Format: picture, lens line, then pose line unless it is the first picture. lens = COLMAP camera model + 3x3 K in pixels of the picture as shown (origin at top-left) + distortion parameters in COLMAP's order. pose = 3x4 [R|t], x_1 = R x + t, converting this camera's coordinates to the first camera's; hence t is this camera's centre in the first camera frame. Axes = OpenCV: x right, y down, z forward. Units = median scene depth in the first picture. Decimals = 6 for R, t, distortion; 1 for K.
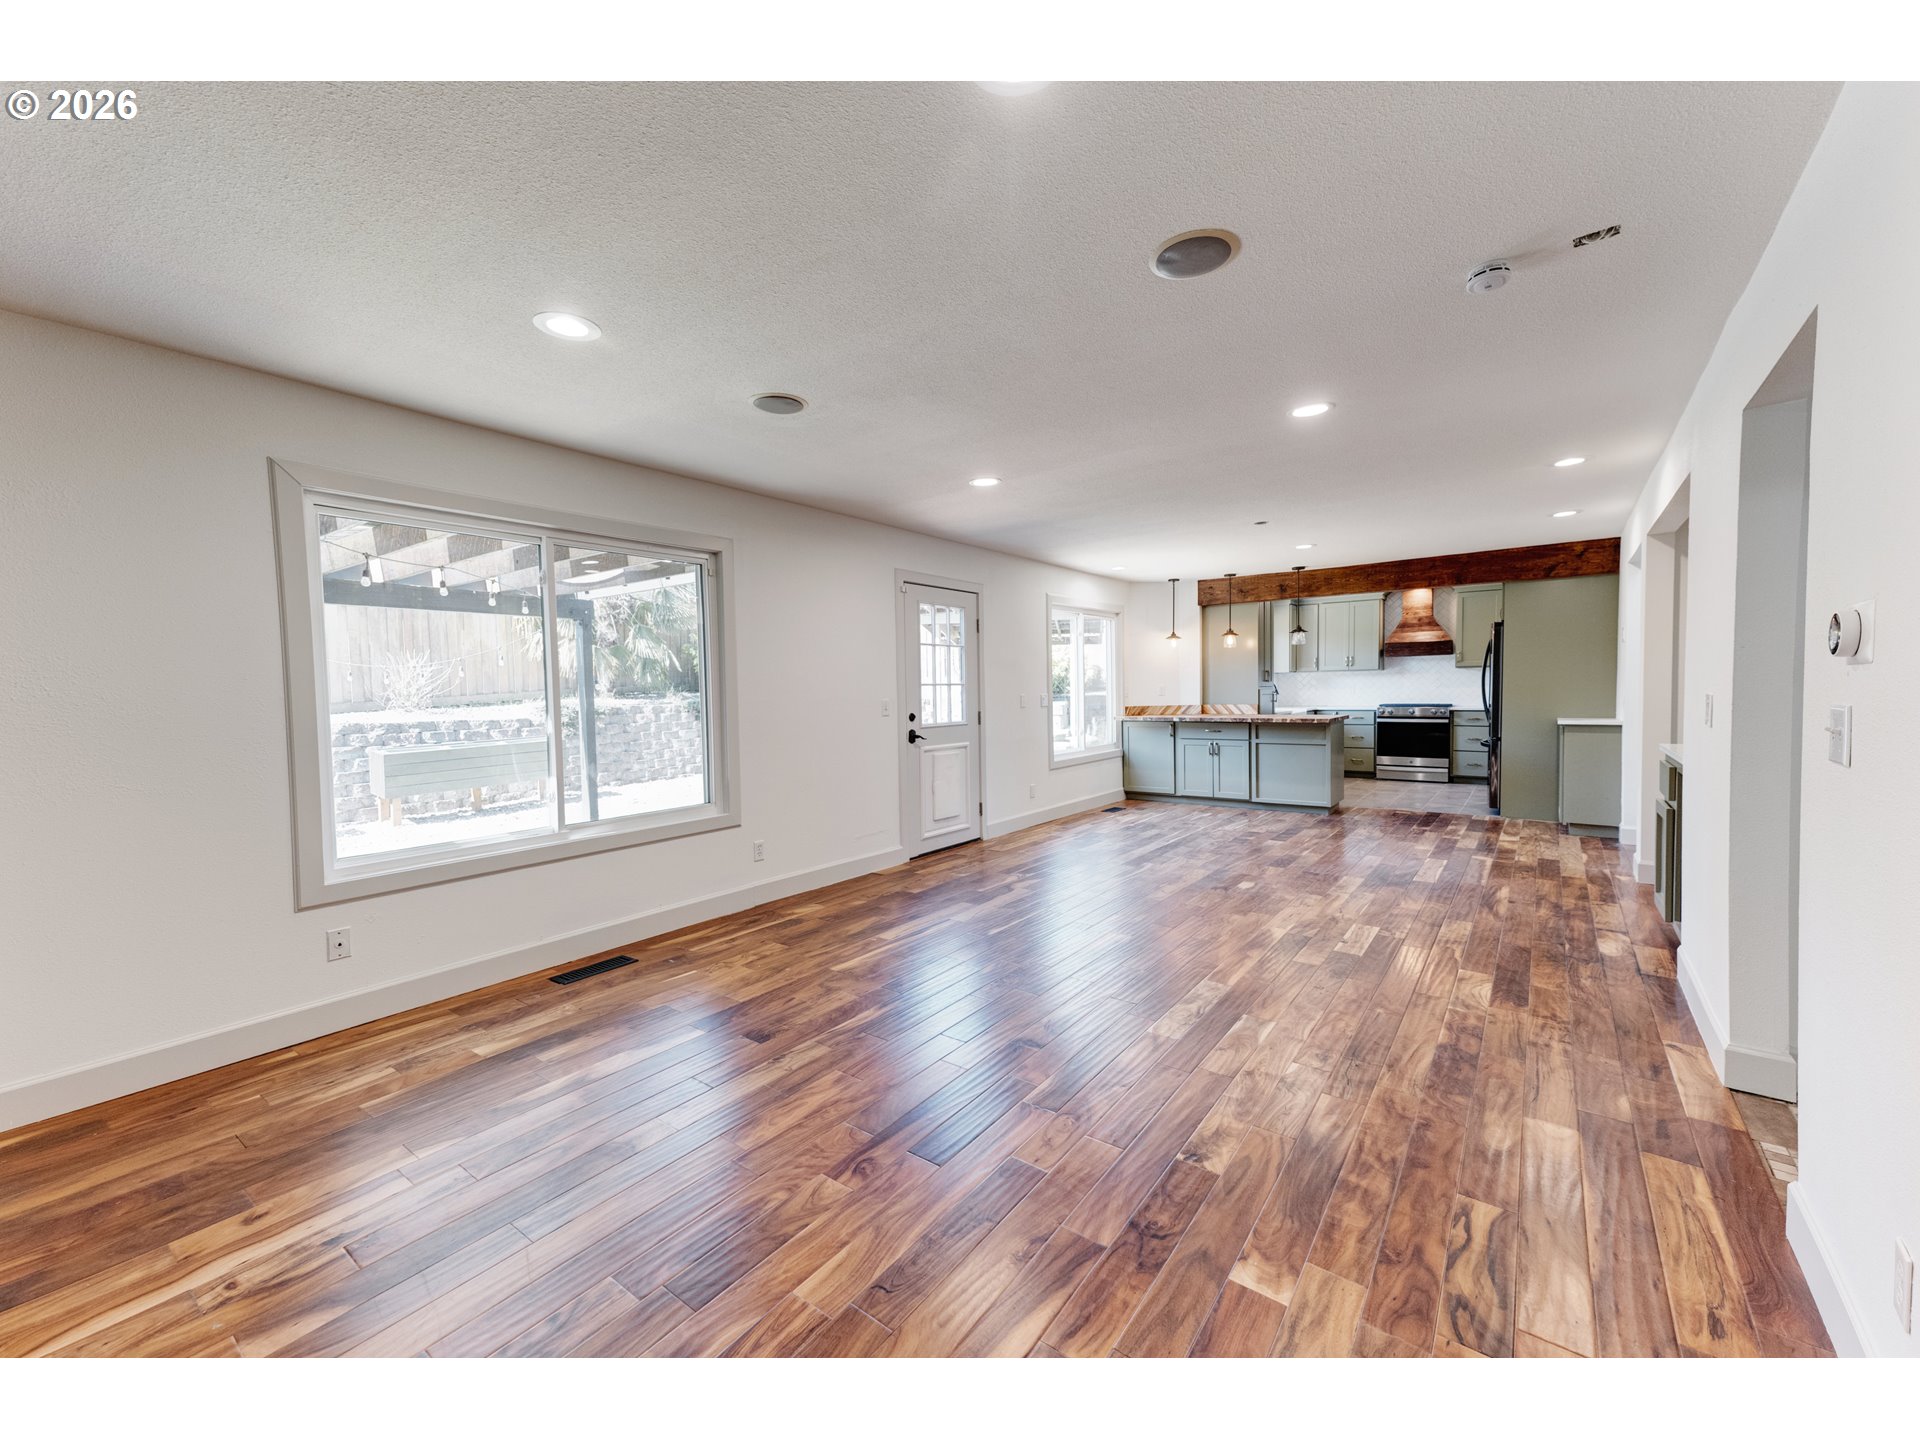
lens RADIAL K [[769.3, 0, 961.6], [0, 769.3, 718.7], [0, 0, 1]] dist [0.036864, -0.002303]
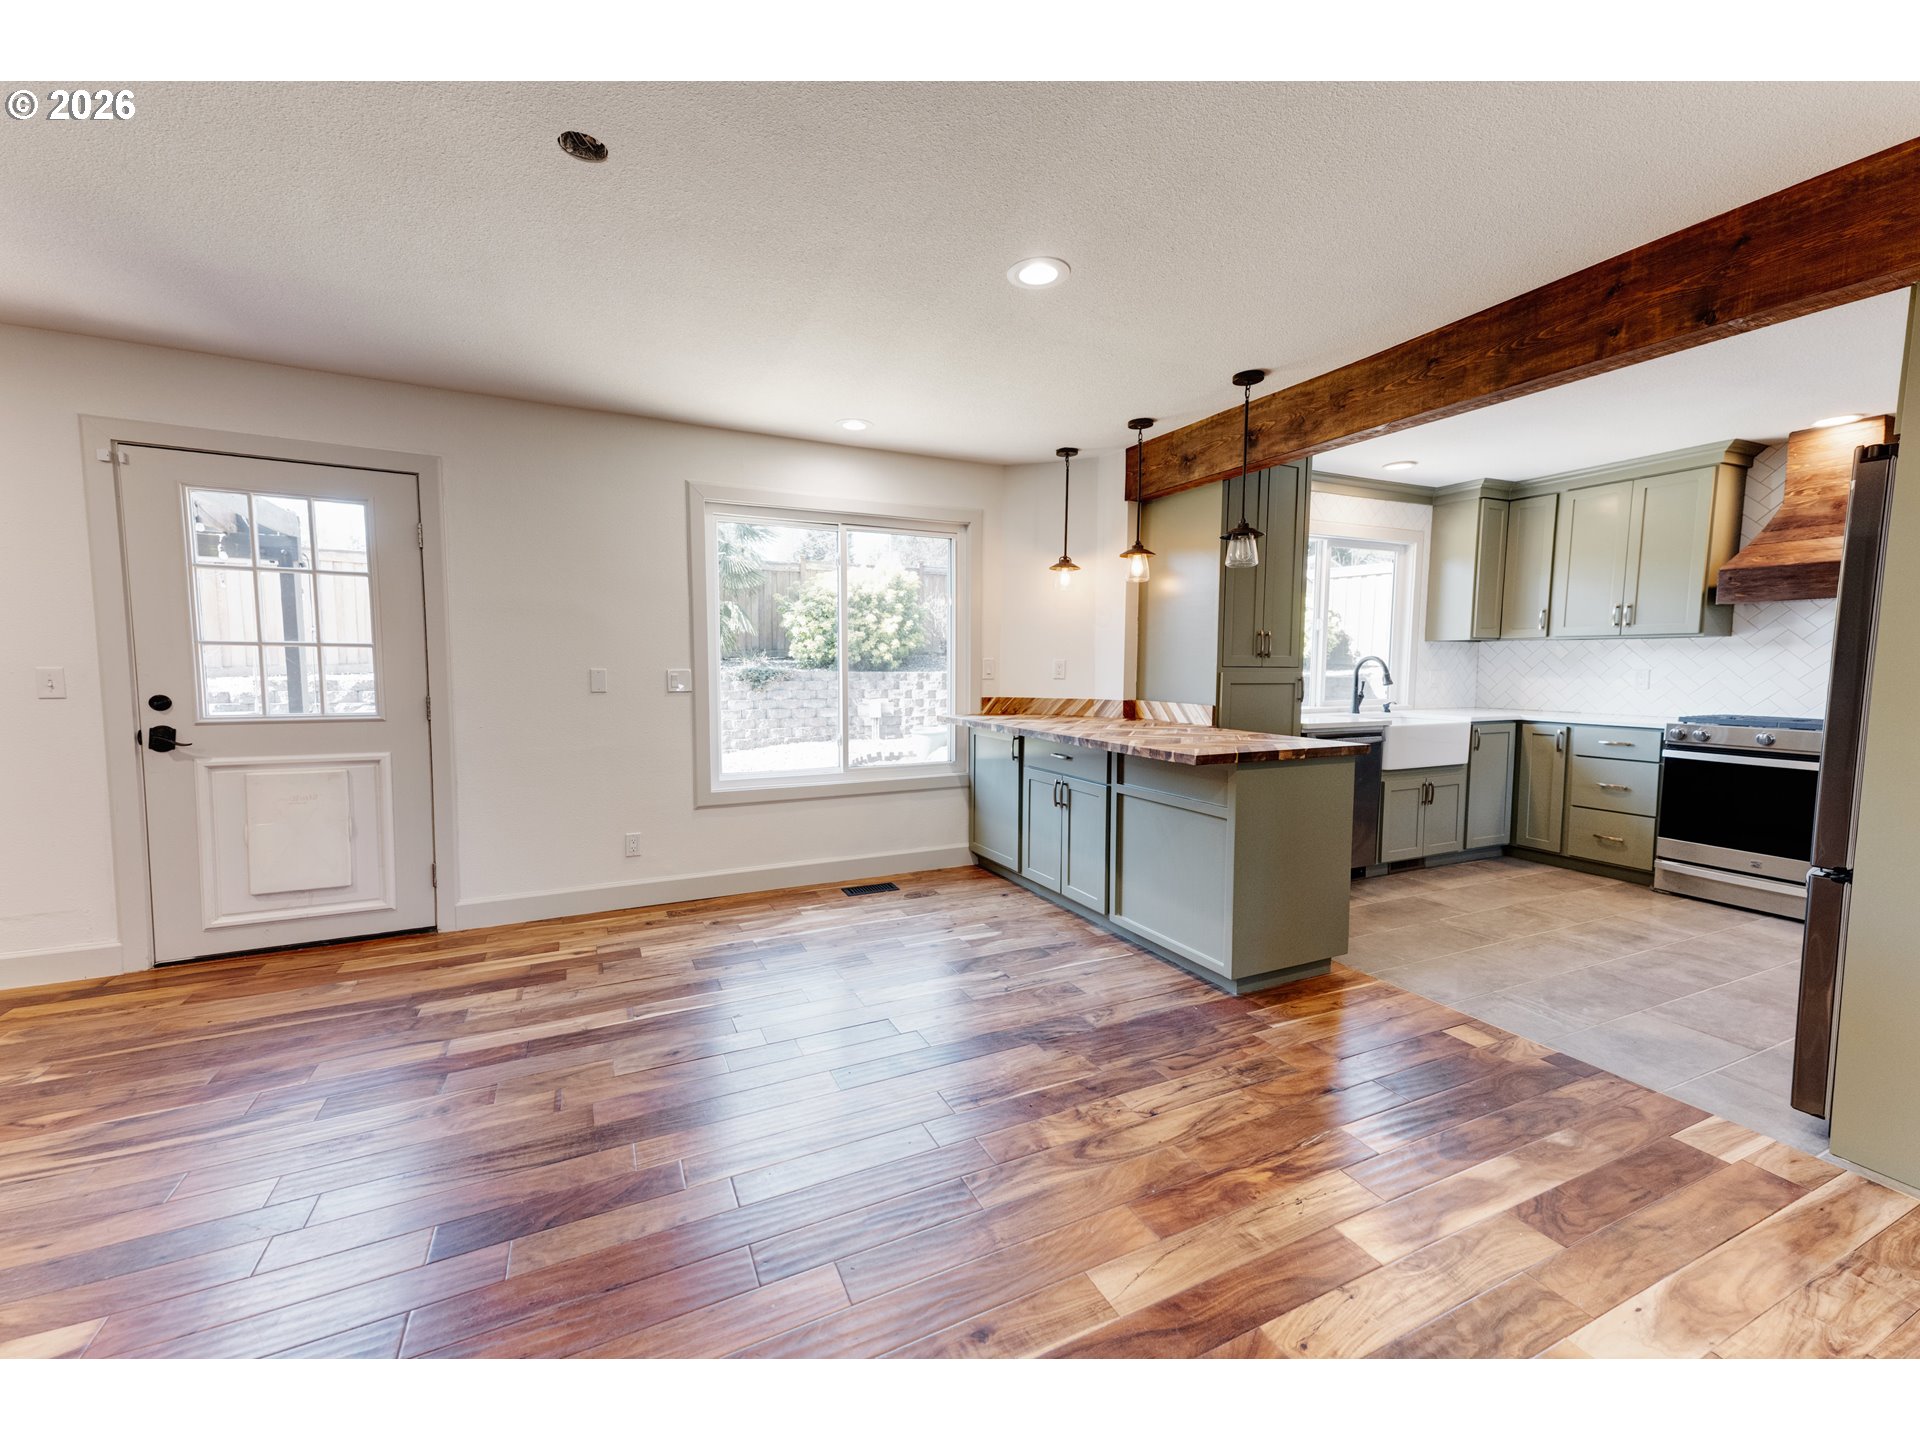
lens RADIAL K [[769.3, 0, 952.2], [0, 769.3, 720.2], [0, 0, 1]] dist [0.036864, -0.002303]
pose [[0.886201, 0.057155, -0.459762, 0.641794], [-0.038996, 0.998042, 0.048906, -0.036718], [0.461657, -0.025412, 0.886694, 0.726855]]
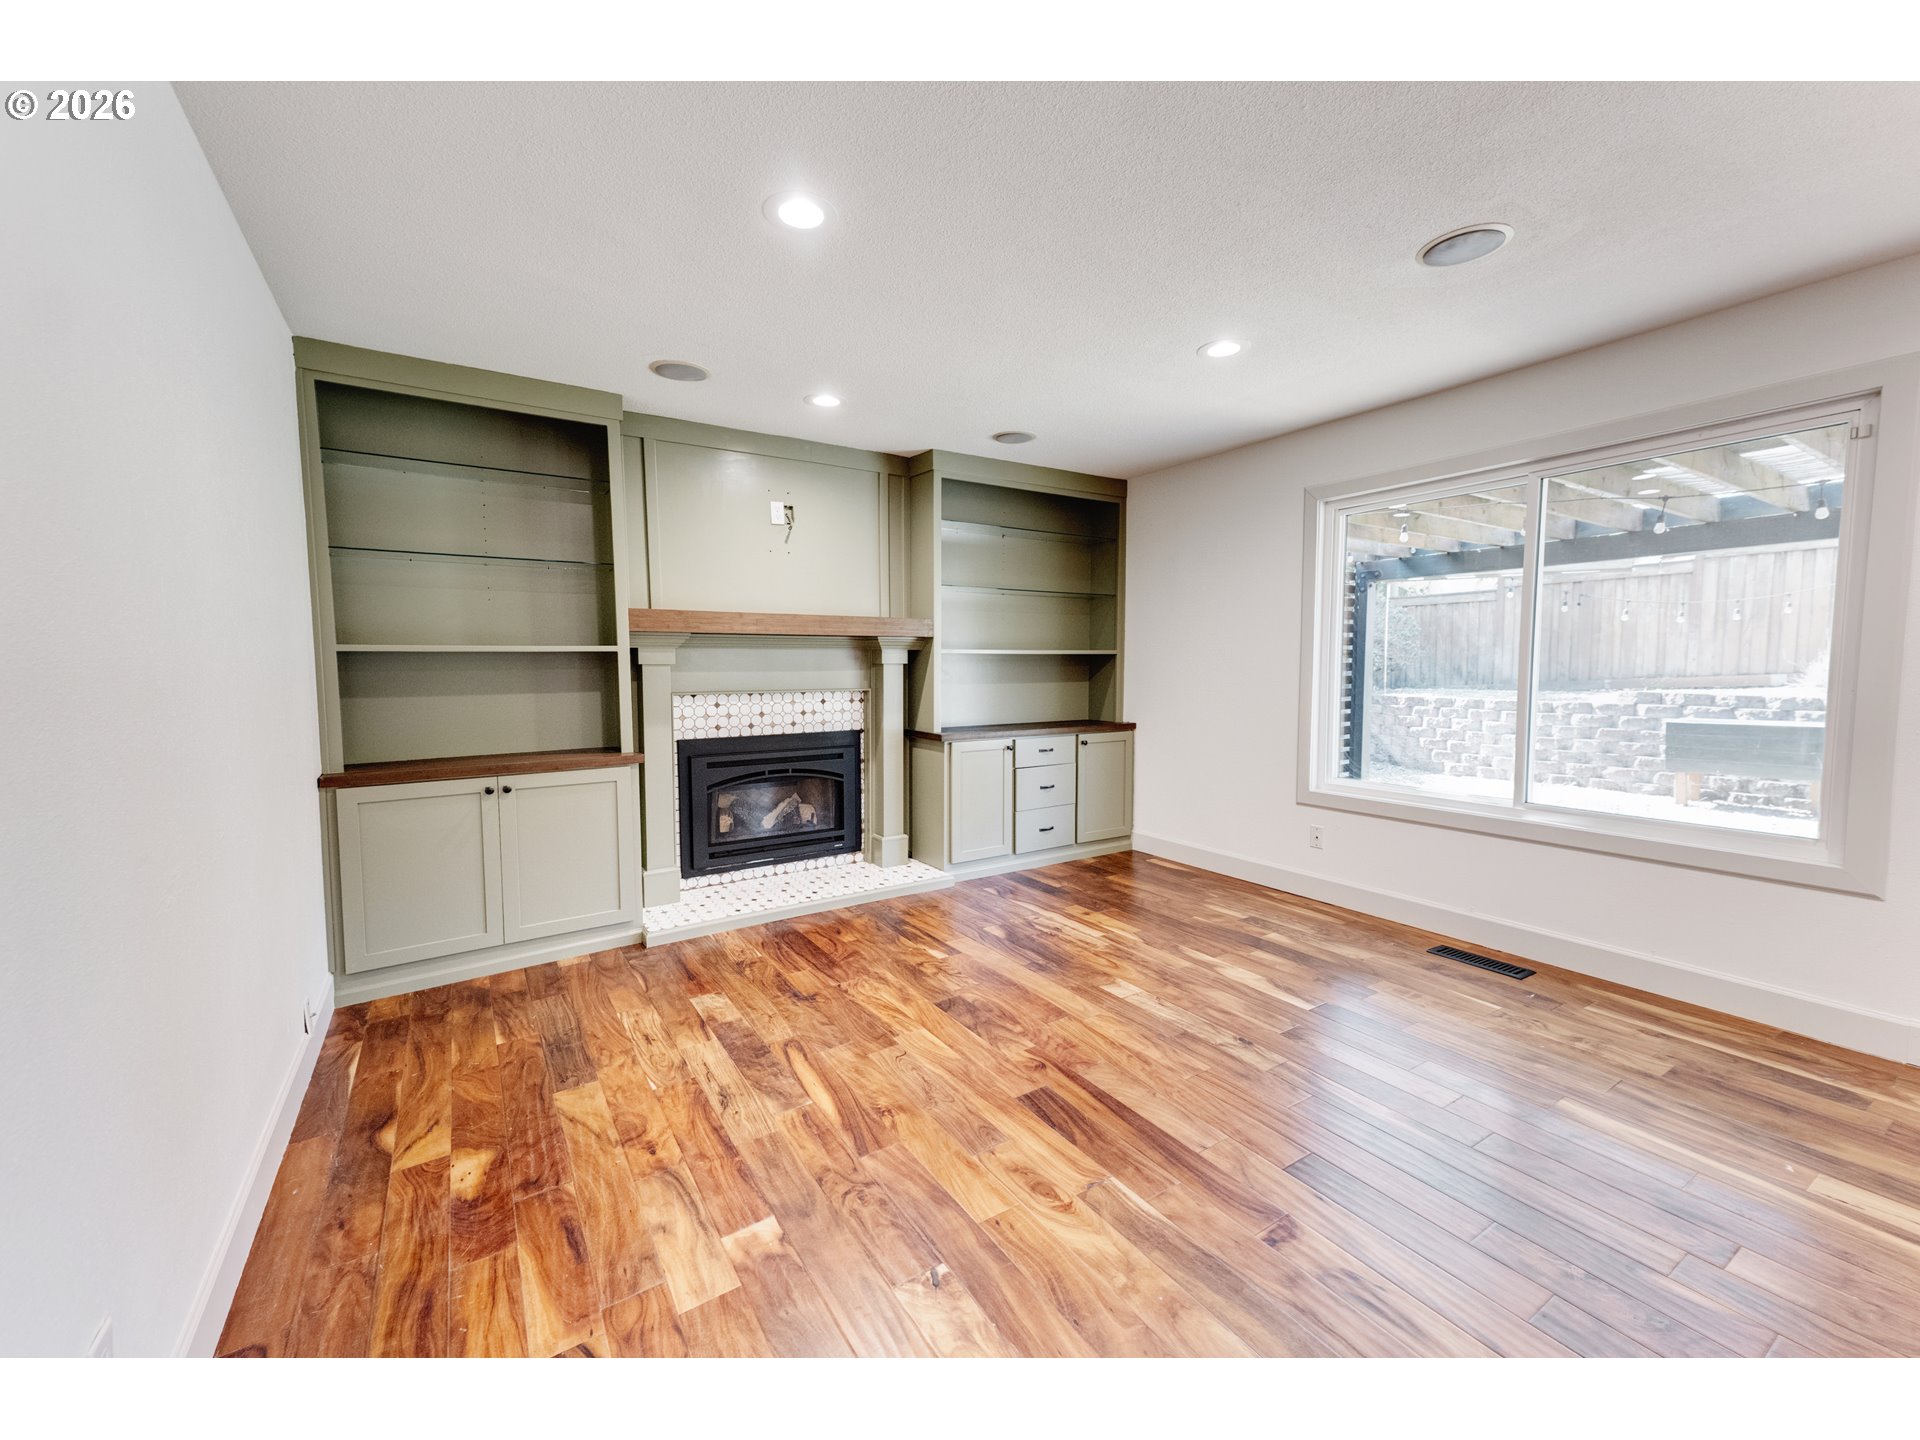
lens RADIAL K [[769.3, 0, 957.4], [0, 769.3, 715.5], [0, 0, 1]] dist [0.036864, -0.002303]
pose [[-0.346533, 0.083448, -0.934319, 0.330903], [-0.025849, 0.994807, 0.098438, -0.019249], [0.937681, 0.058264, -0.342577, 0.435144]]
